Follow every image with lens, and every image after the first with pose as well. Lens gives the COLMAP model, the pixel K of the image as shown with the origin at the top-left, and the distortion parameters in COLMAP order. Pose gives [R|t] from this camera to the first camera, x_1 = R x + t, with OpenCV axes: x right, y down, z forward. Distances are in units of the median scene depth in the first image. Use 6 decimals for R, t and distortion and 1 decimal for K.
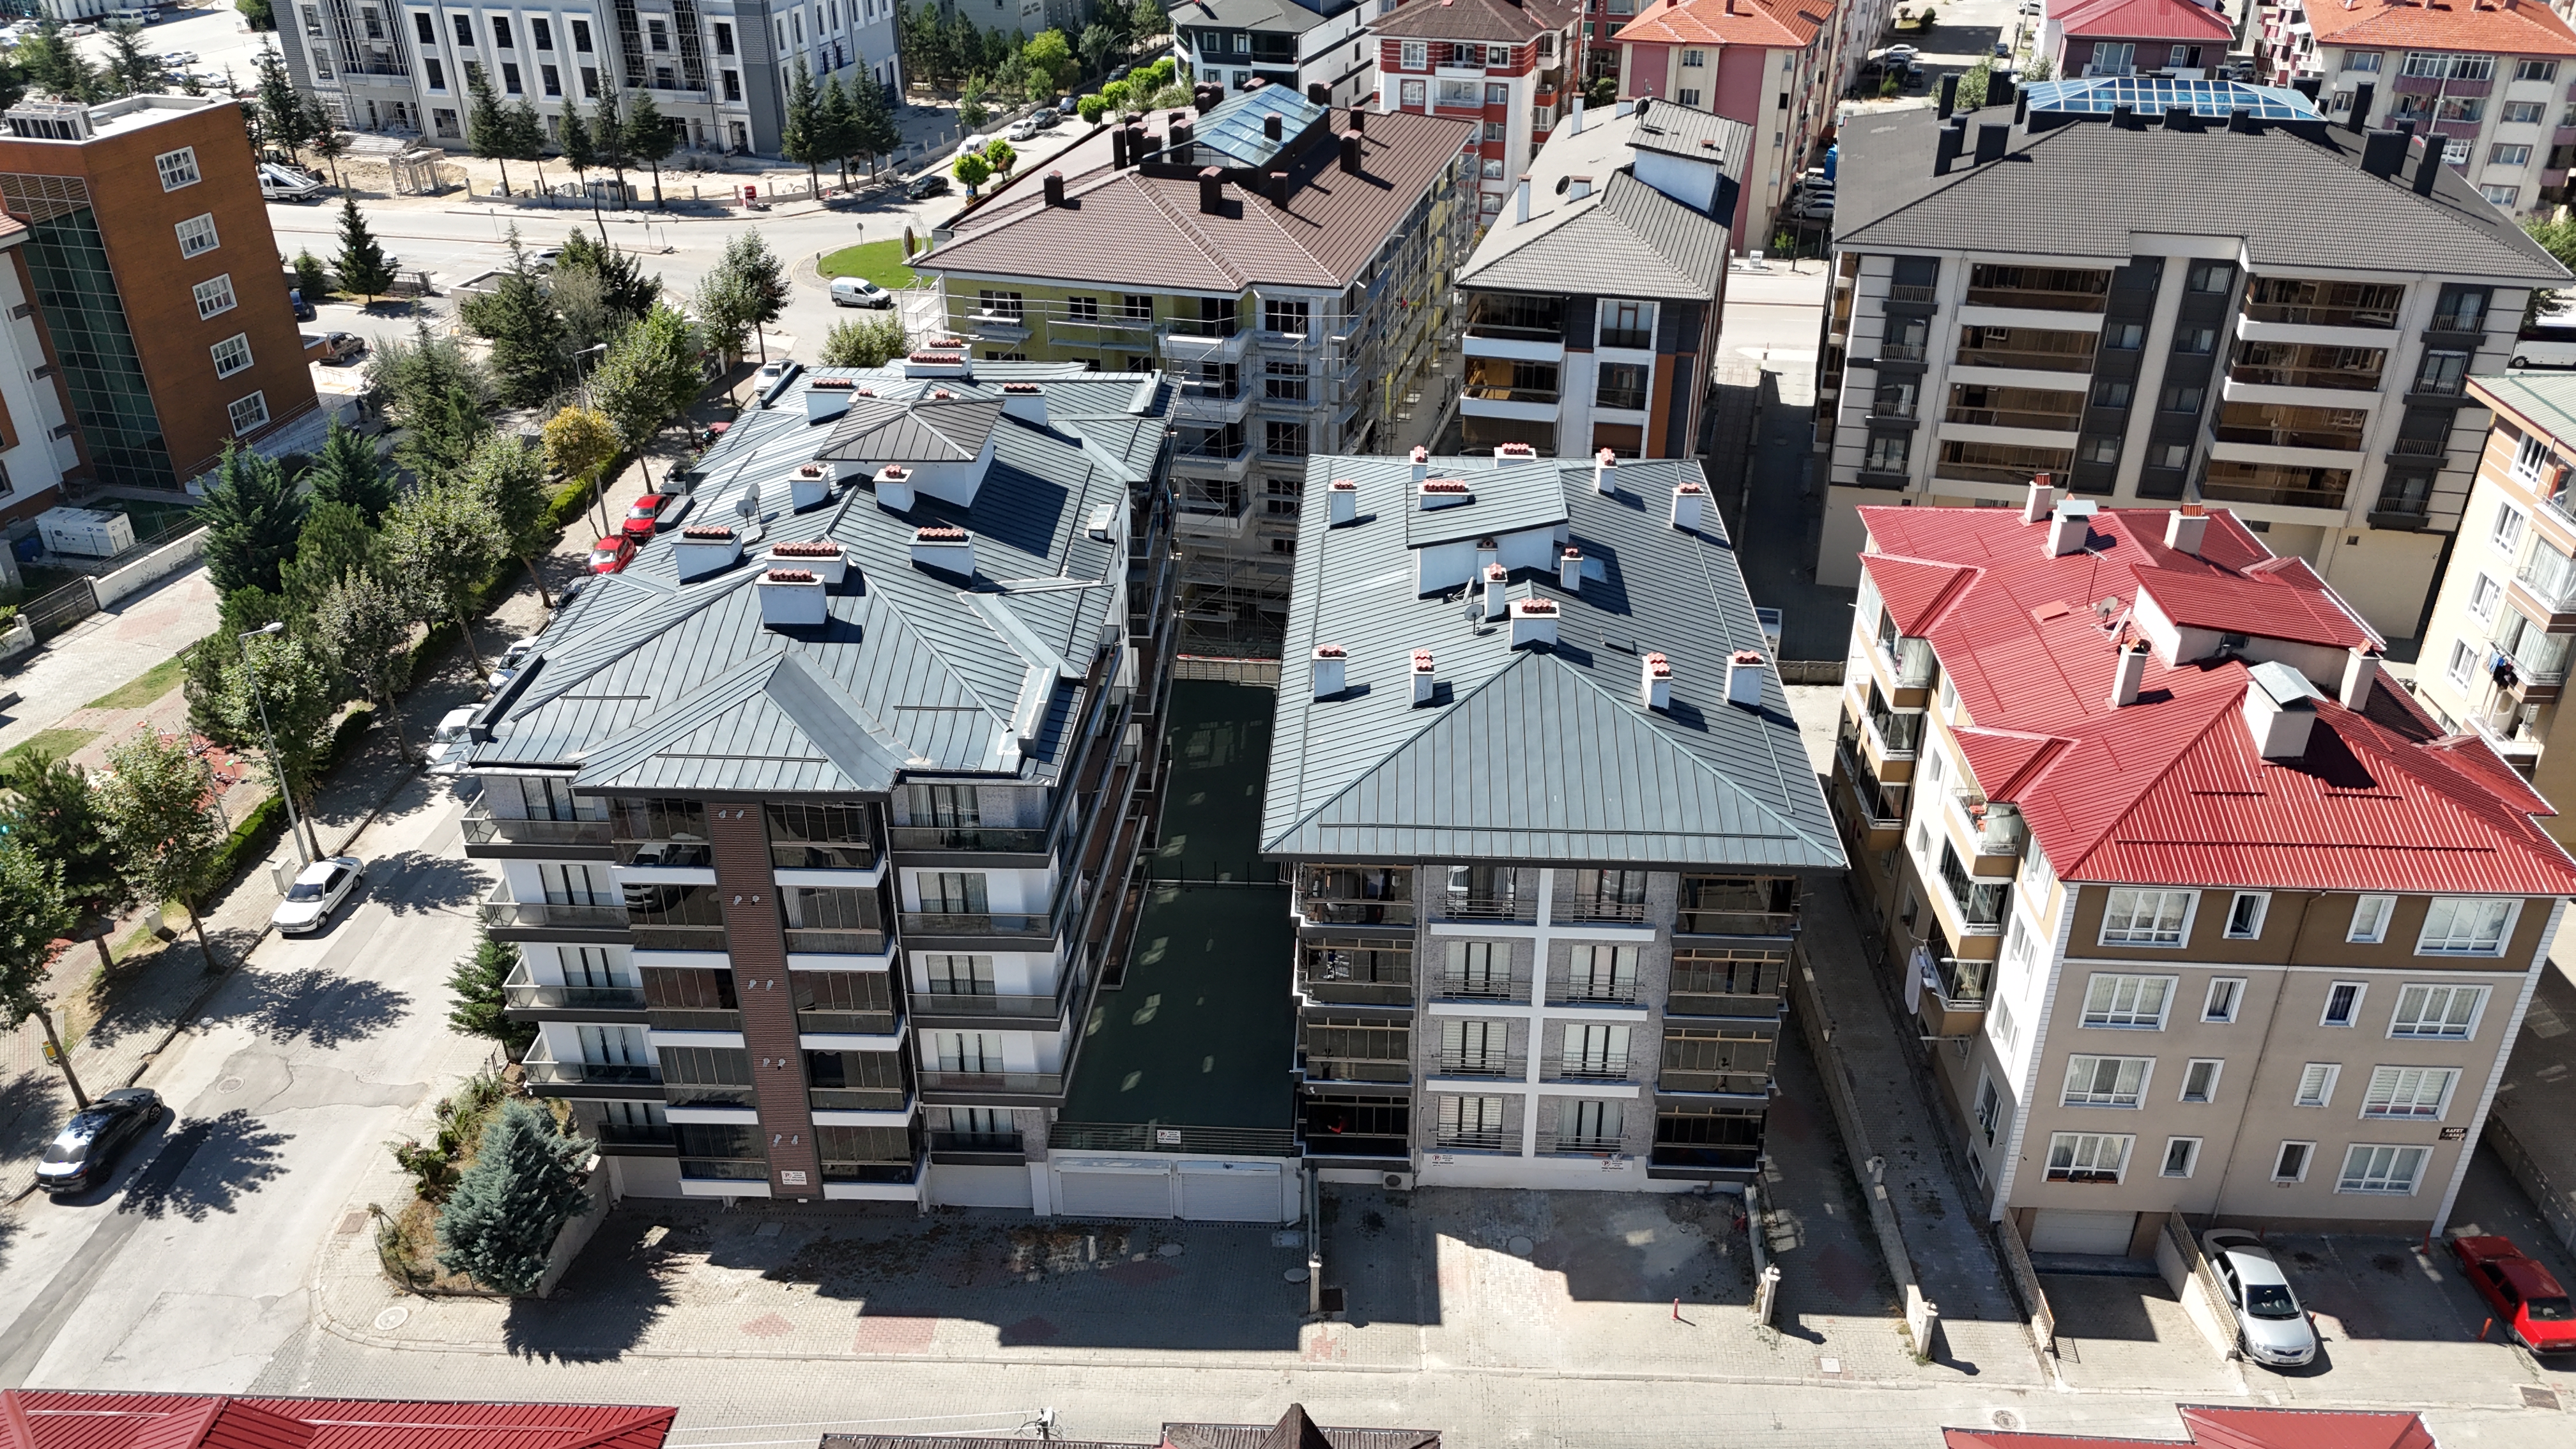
lens RADIAL K [[1896.7, 0, 1293.4], [0, 1896.7, 720.9], [0, 0, 1]] dist [0.072972, -0.065949]
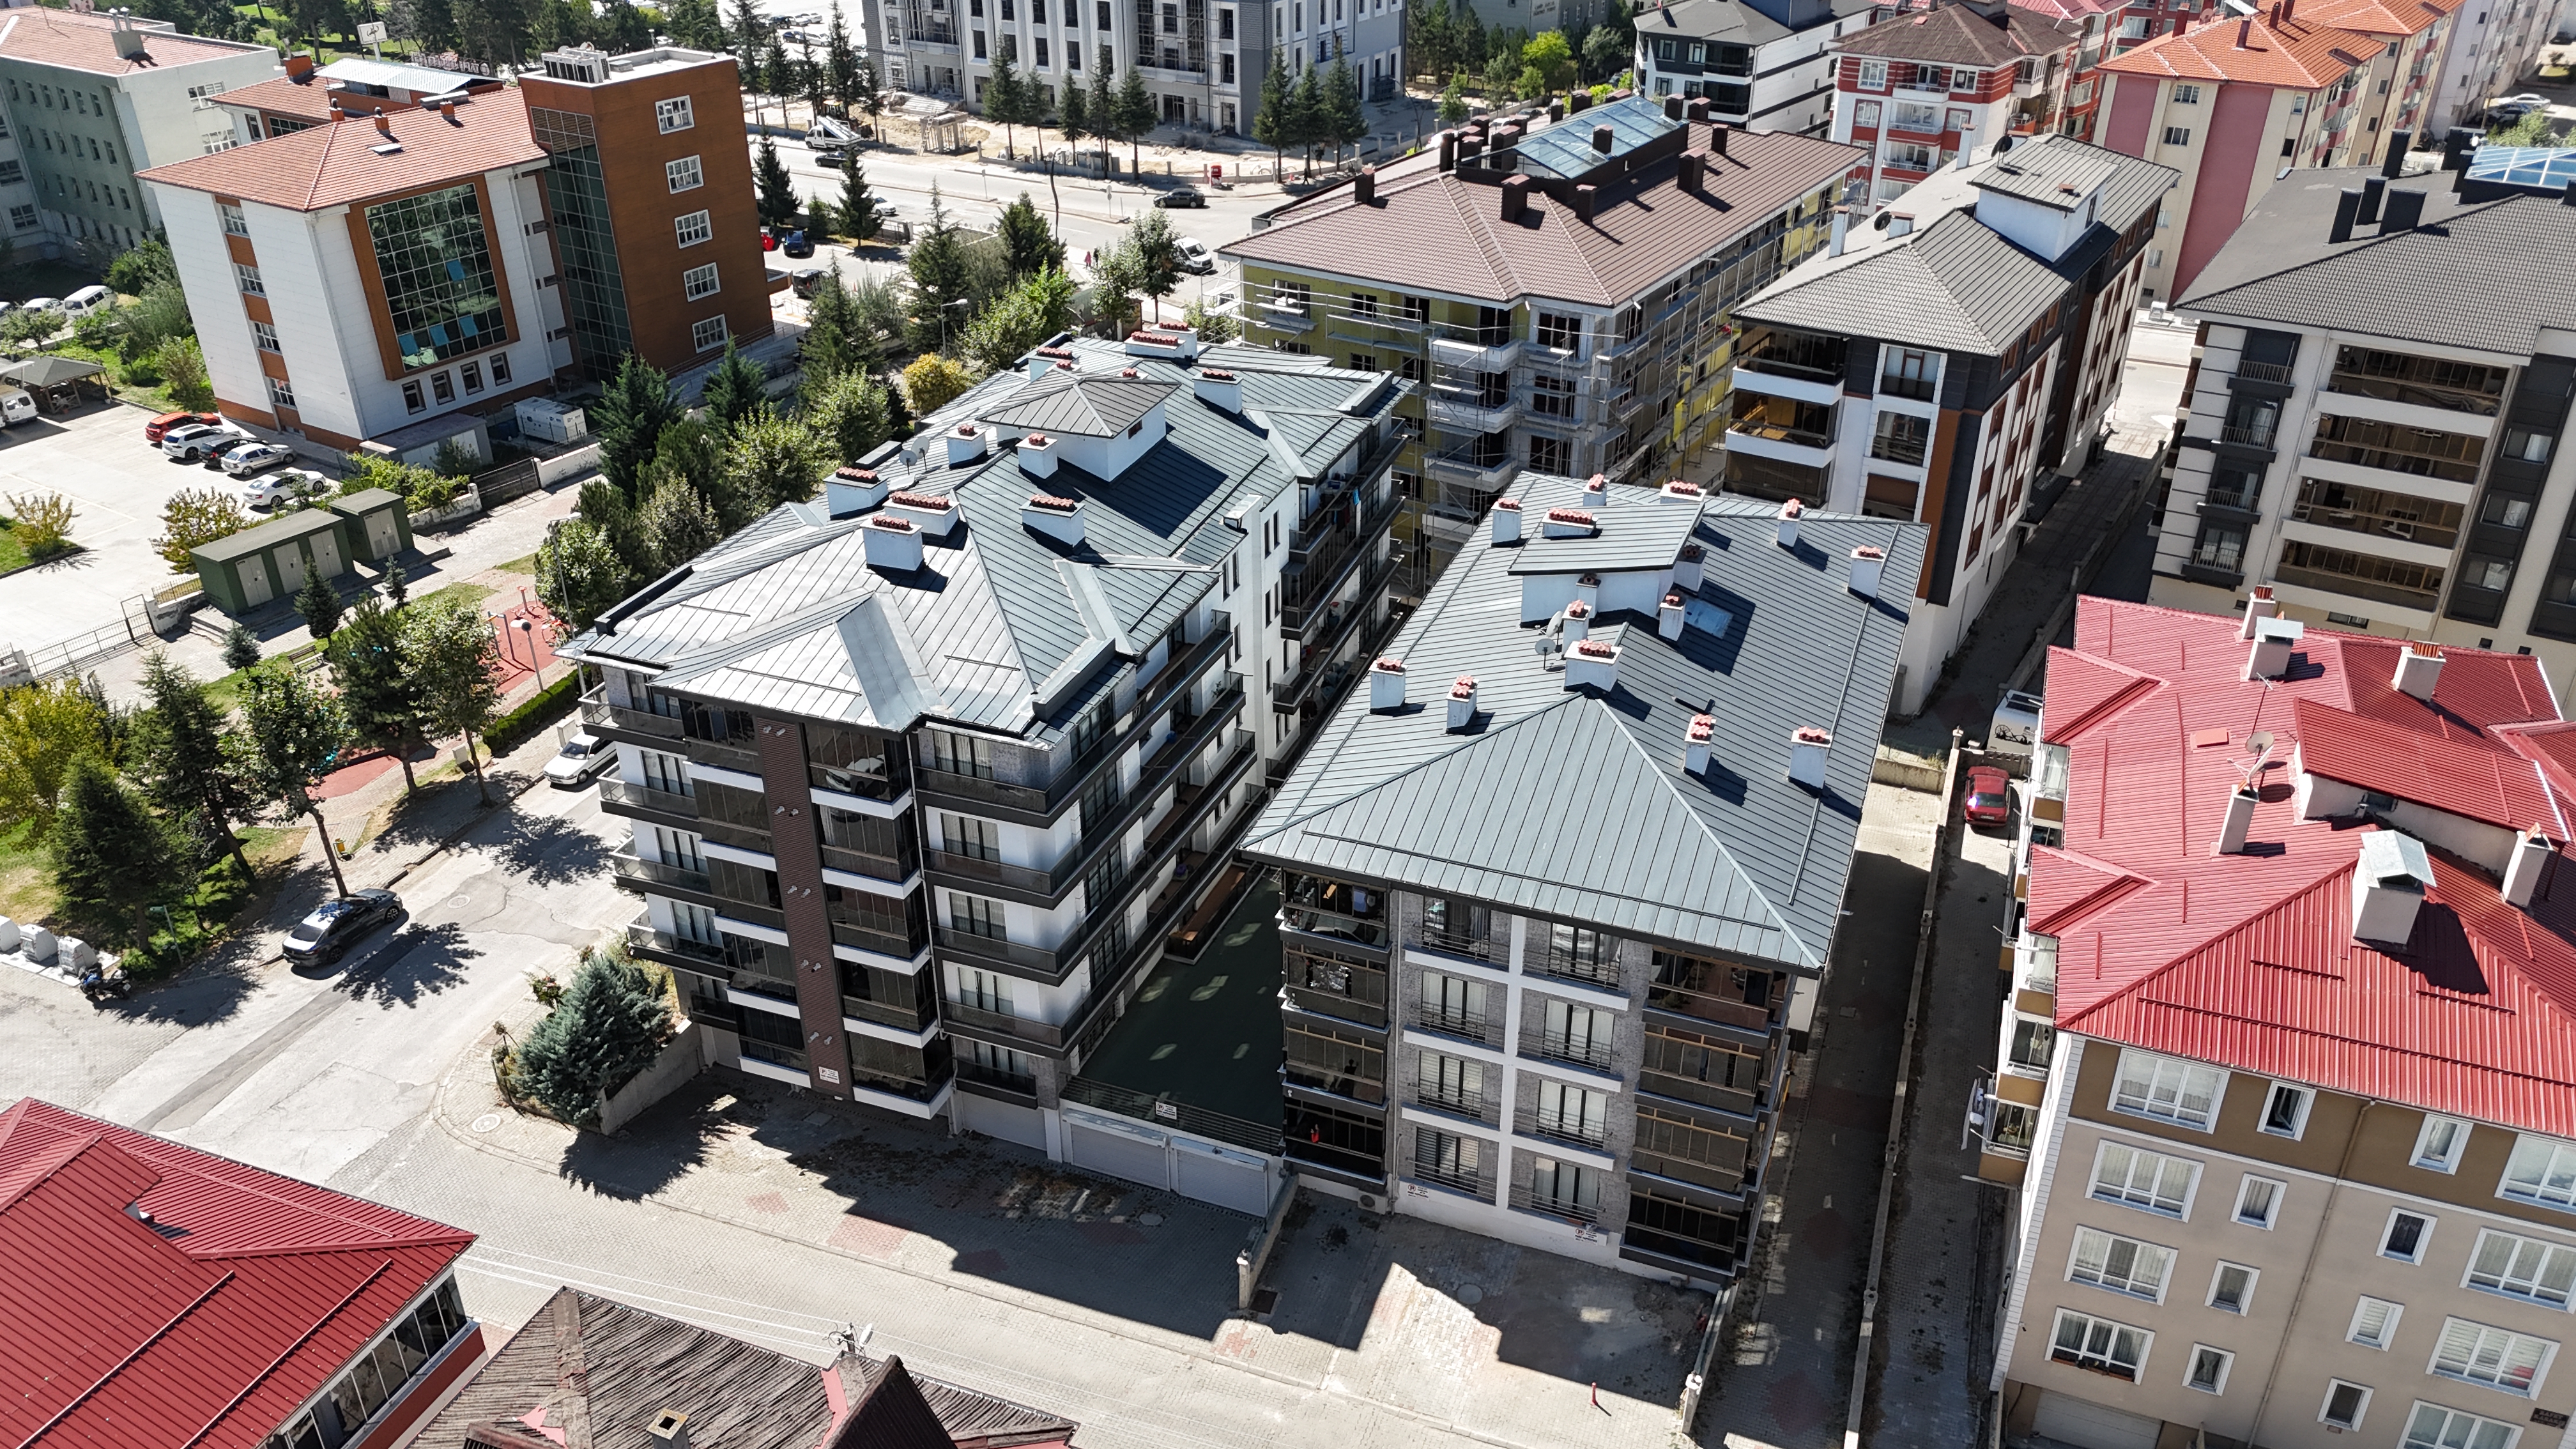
lens RADIAL K [[1896.7, 0, 1292.6], [0, 1896.7, 716.7], [0, 0, 1]] dist [0.072972, -0.065949]
pose [[0.950482, 0.150701, -0.271796, 0.201857], [-0.150752, 0.988352, 0.020818, -0.018802], [0.271767, 0.021187, 0.962130, 0.022855]]
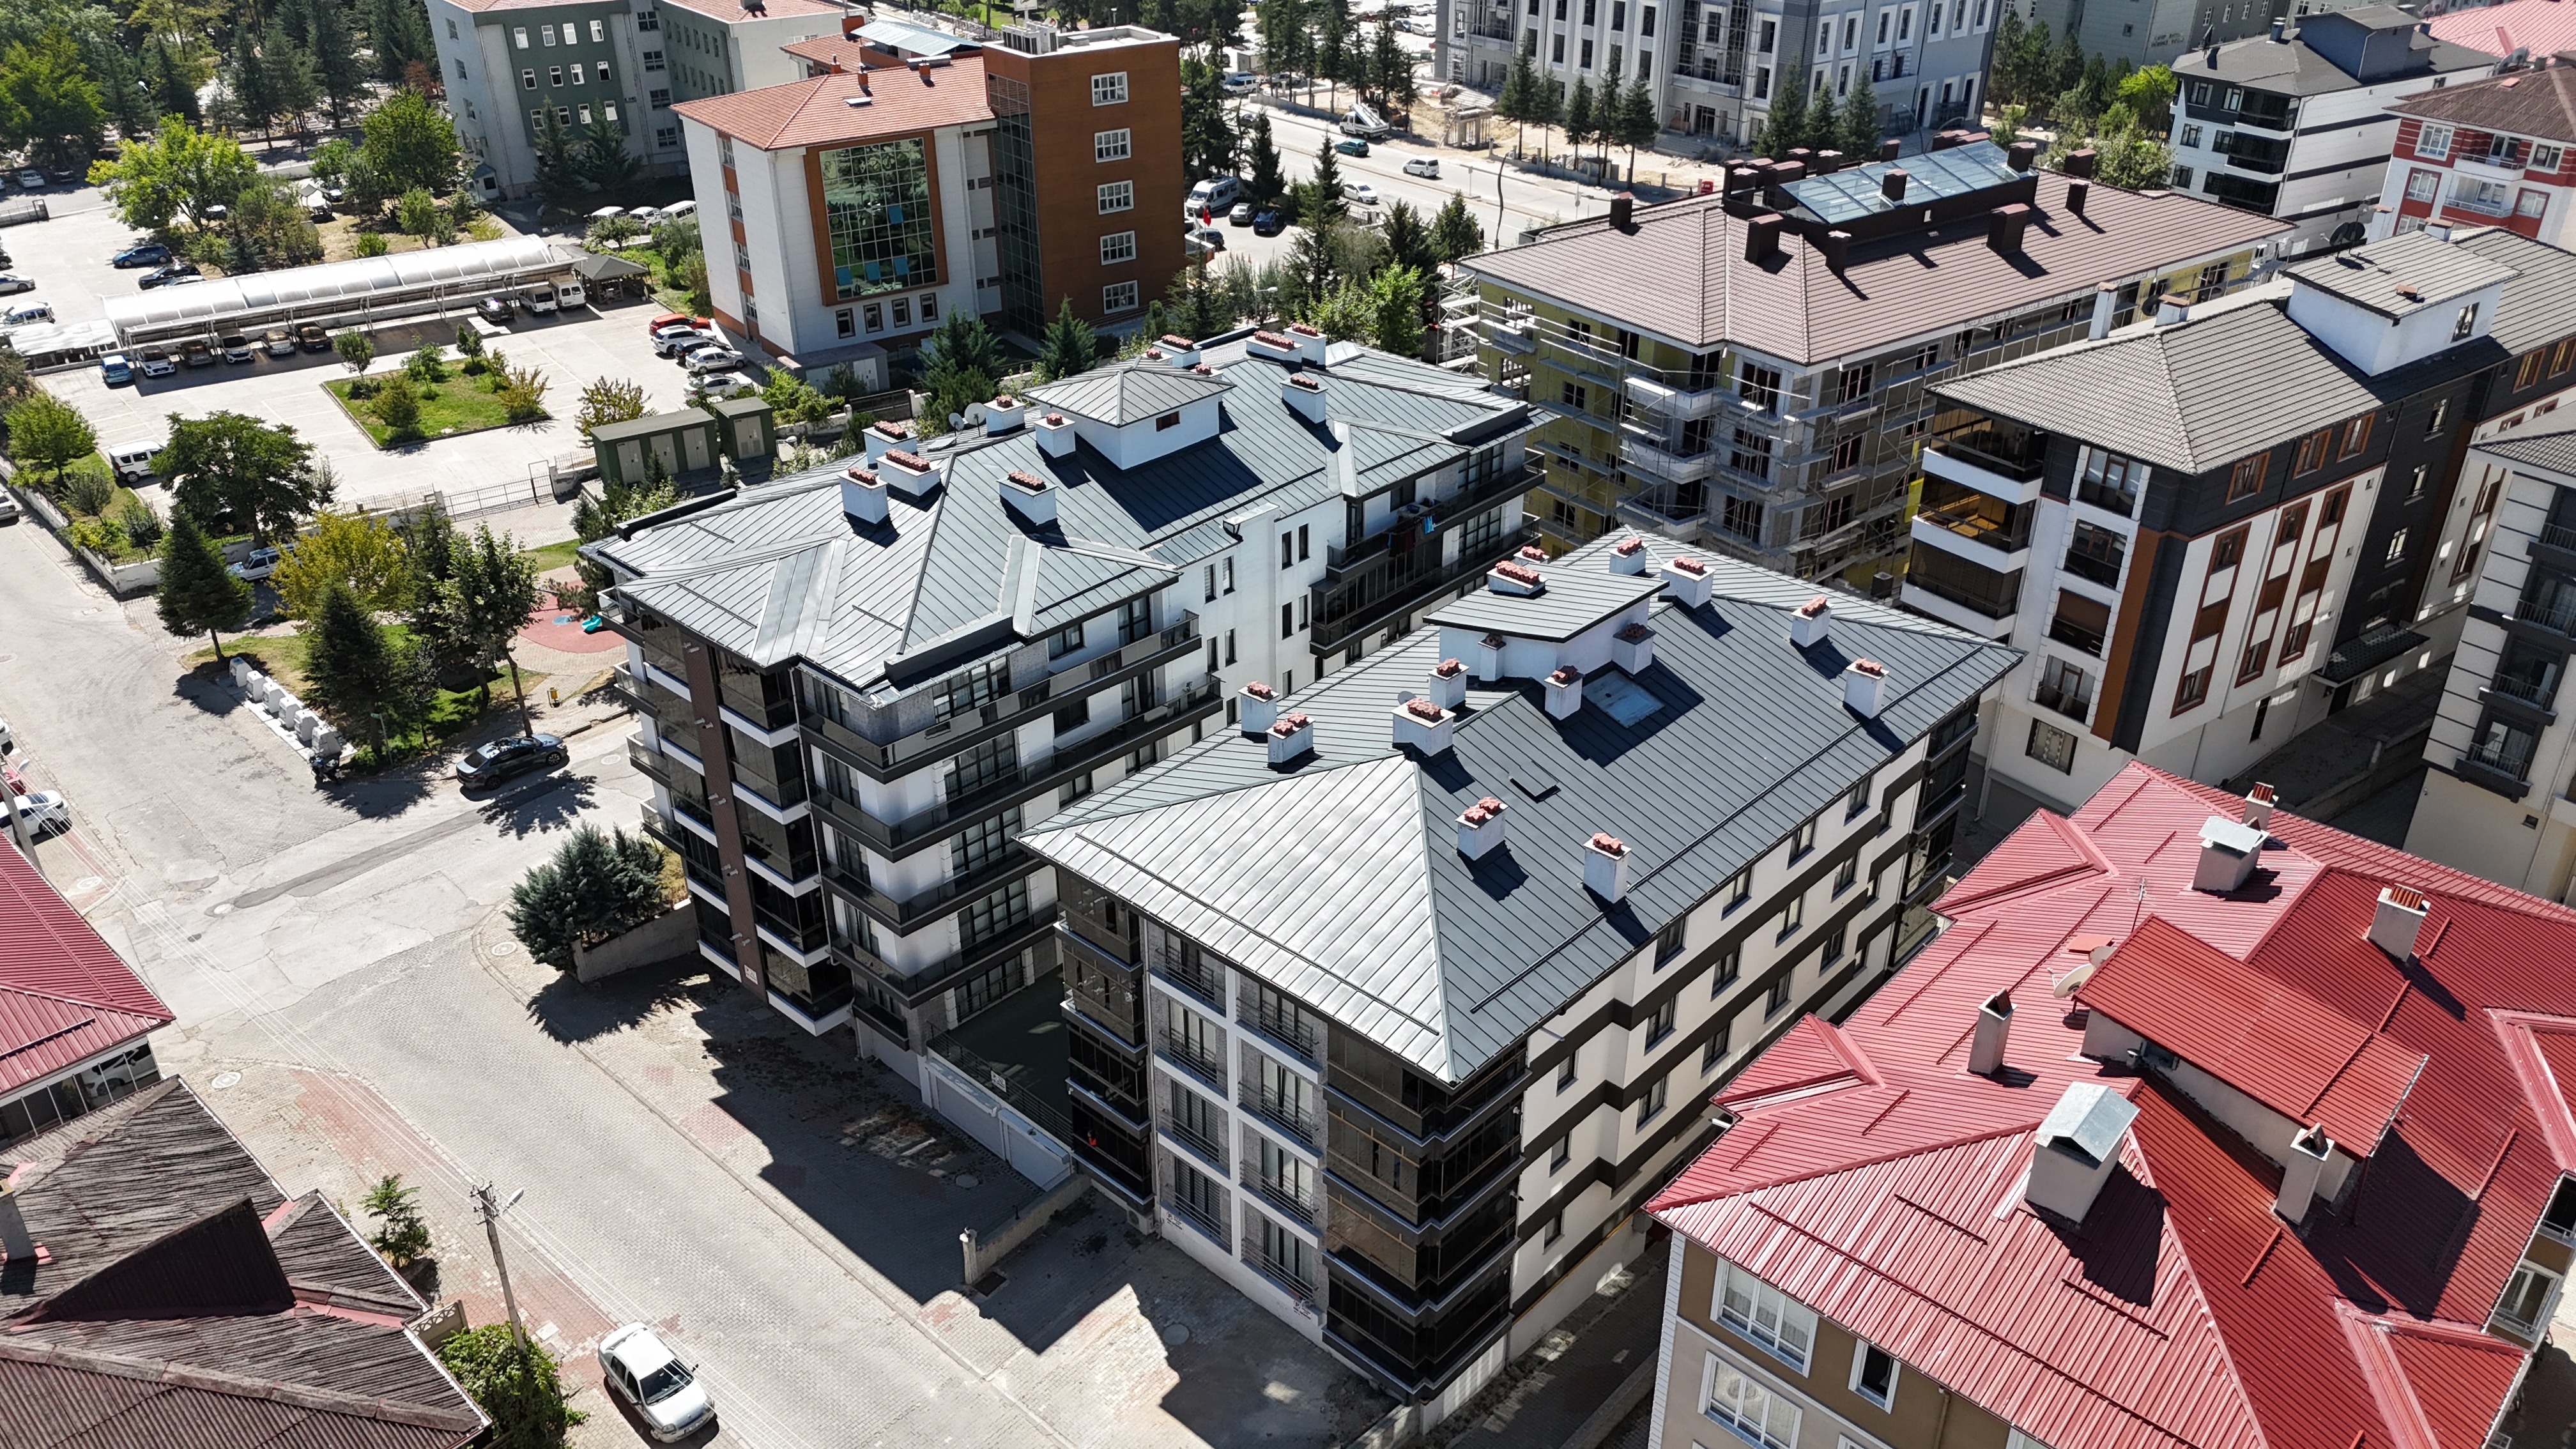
lens RADIAL K [[1896.7, 0, 1293.7], [0, 1896.7, 716.8], [0, 0, 1]] dist [0.072972, -0.065949]
pose [[0.765518, 0.312705, -0.562314, 0.481307], [-0.312032, 0.944733, 0.100578, -0.104646], [0.562688, 0.098466, 0.820785, 0.172505]]
